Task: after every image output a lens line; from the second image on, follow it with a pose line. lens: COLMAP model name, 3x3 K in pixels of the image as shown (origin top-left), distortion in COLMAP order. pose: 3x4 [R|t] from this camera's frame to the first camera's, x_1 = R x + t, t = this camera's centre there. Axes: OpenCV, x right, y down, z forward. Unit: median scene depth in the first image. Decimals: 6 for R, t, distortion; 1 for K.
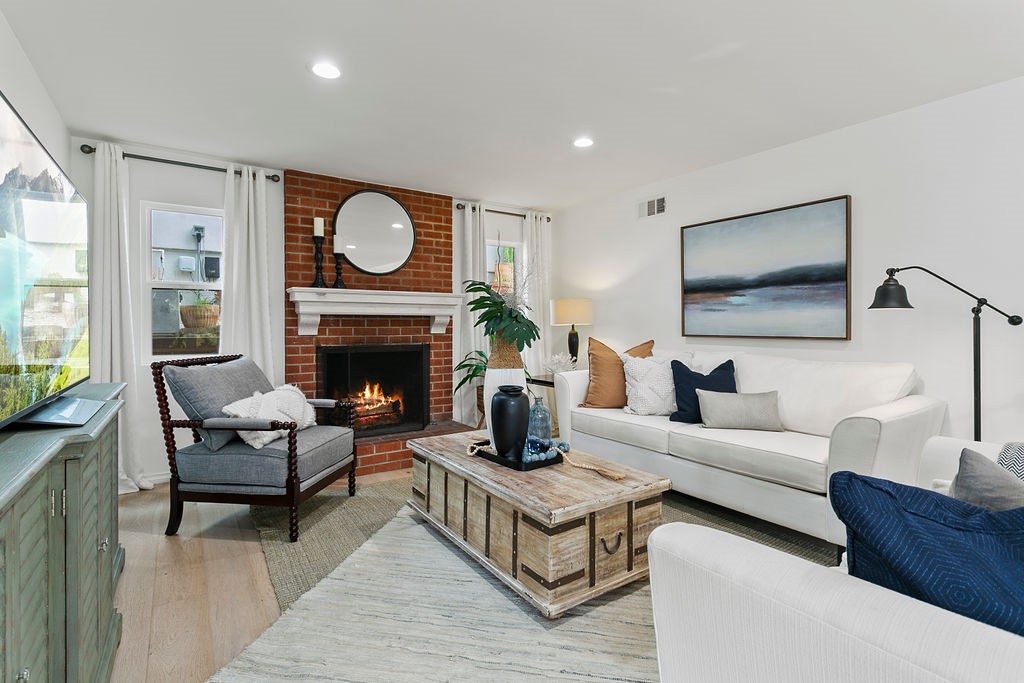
lens RADIAL K [[487.5, 0, 496.8], [0, 487.5, 325.3], [0, 0, 1]] dist [0.002109, -0.000862]
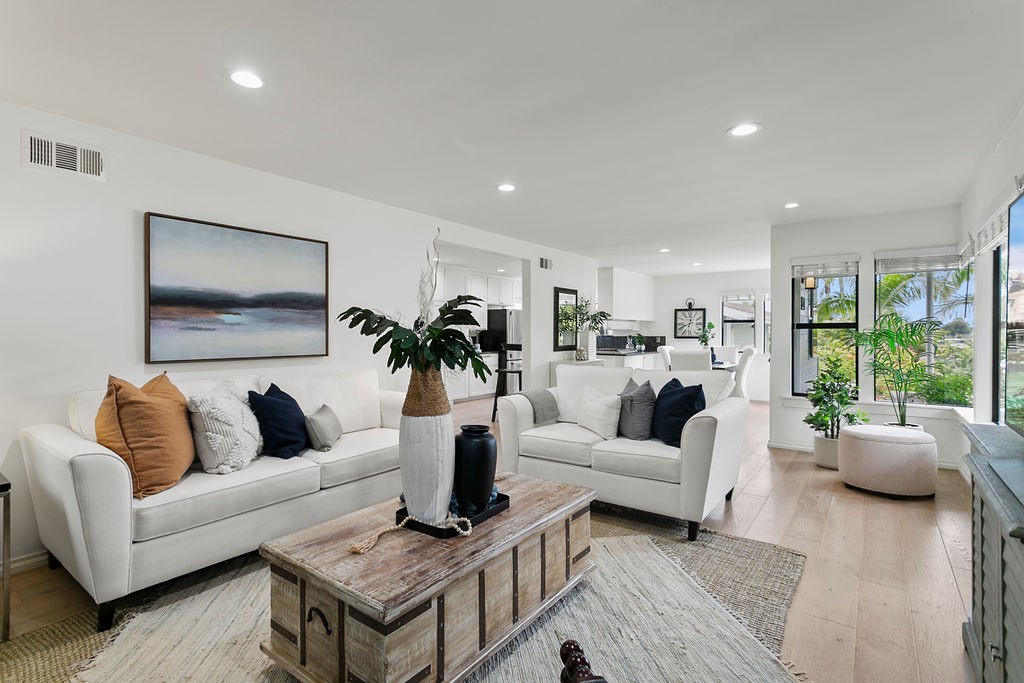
lens RADIAL K [[487.5, 0, 504.6], [0, 487.5, 333.6], [0, 0, 1]] dist [0.002109, -0.000862]
pose [[-0.335280, -0.001249, 0.942118, -0.480654], [0.002335, 0.999995, 0.002157, -0.022501], [-0.942116, 0.002923, -0.335275, 0.754140]]
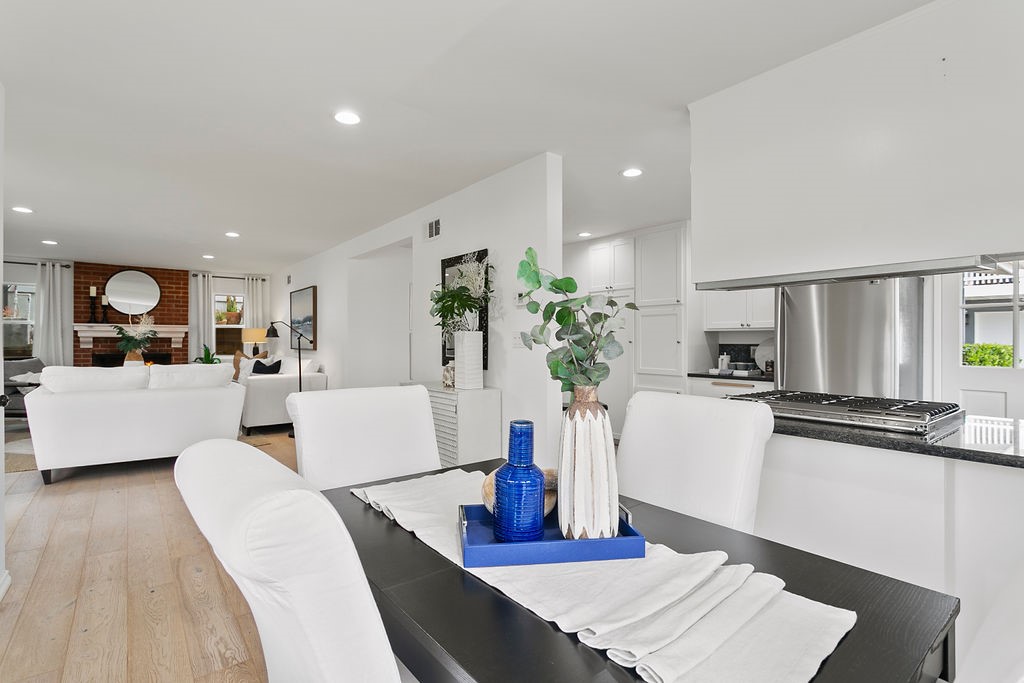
lens RADIAL K [[498.2, 0, 502.6], [0, 498.2, 338.6], [0, 0, 1]] dist [-0.002287, 0.000849]
pose [[0.997923, 0.002282, 0.064379, 1.110281], [-0.001937, 0.999983, -0.005426, -0.009239], [-0.064390, 0.005290, 0.997911, -1.045001]]
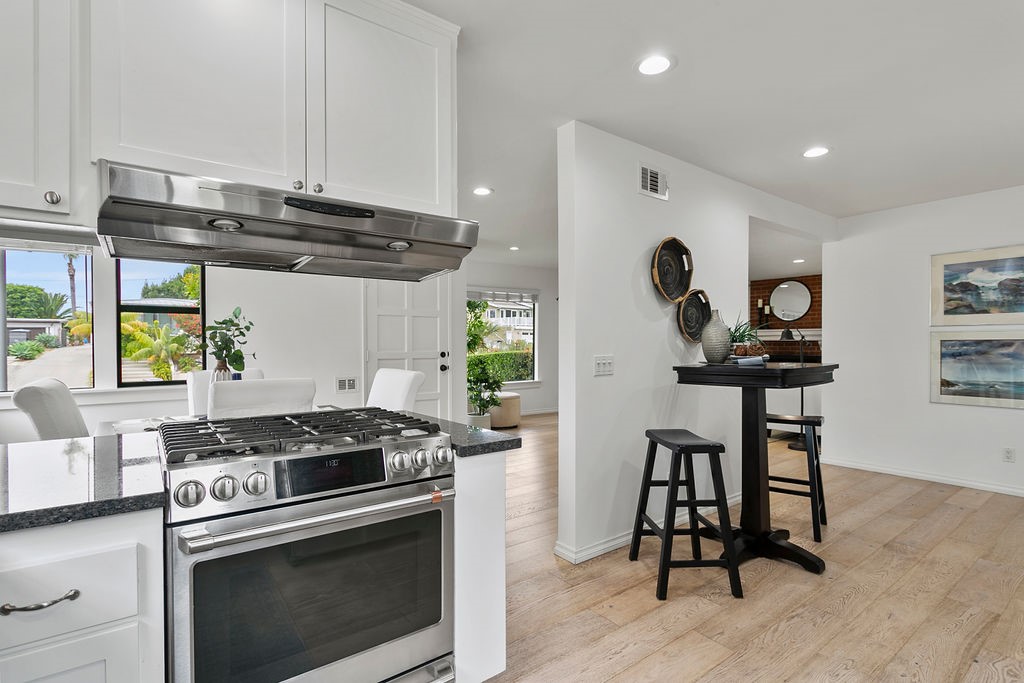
lens RADIAL K [[498.2, 0, 501.7], [0, 498.2, 346.4], [0, 0, 1]] dist [-0.002287, 0.000849]
pose [[0.054771, 0.005964, -0.998481, 1.942272], [-0.001204, 0.999982, 0.005907, -0.008650], [0.998498, 0.000879, 0.054777, -0.358664]]
